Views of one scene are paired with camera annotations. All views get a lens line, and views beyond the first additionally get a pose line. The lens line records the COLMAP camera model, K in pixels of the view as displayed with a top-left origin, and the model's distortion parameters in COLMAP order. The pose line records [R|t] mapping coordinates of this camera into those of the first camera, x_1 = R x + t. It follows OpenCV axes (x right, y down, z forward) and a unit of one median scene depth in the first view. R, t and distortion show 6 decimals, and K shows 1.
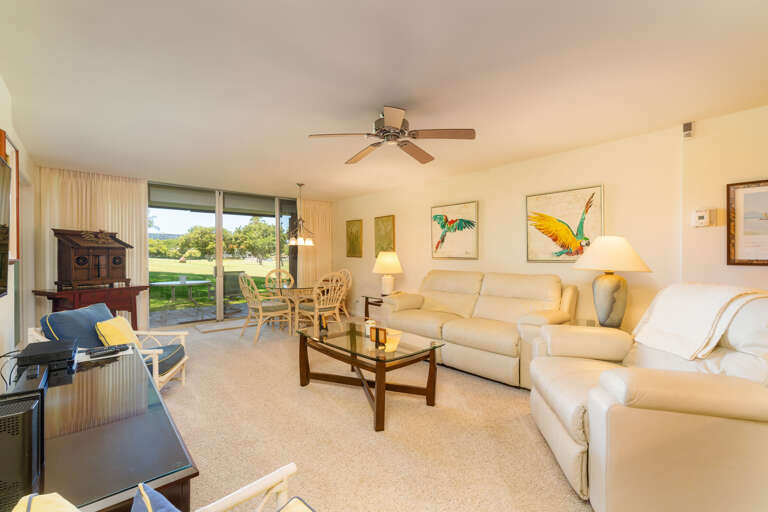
lens RADIAL K [[330.0, 0, 382.5], [0, 330.0, 257.2], [0, 0, 1]] dist [0.009096, 0.000180]
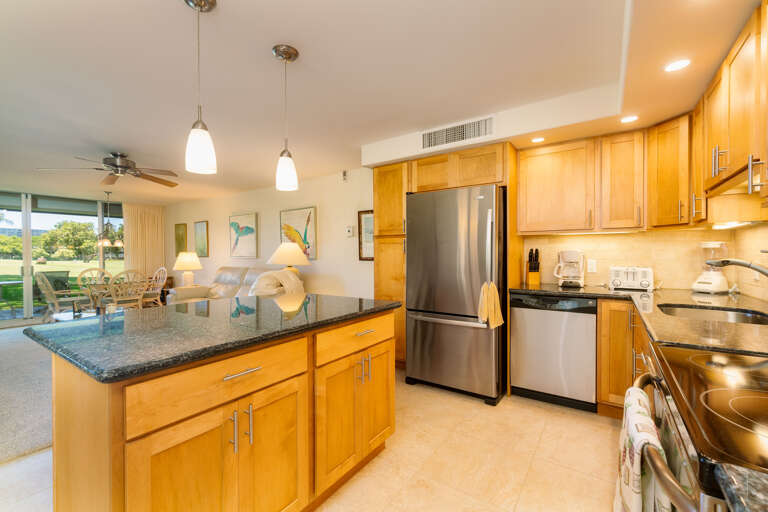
lens RADIAL K [[330.0, 0, 382.9], [0, 330.0, 260.3], [0, 0, 1]] dist [0.009096, 0.000180]
pose [[0.972274, -0.009407, 0.233656, 0.417745], [0.006216, 0.999877, 0.014391, 0.000292], [-0.233763, -0.012539, 0.972213, -0.336164]]
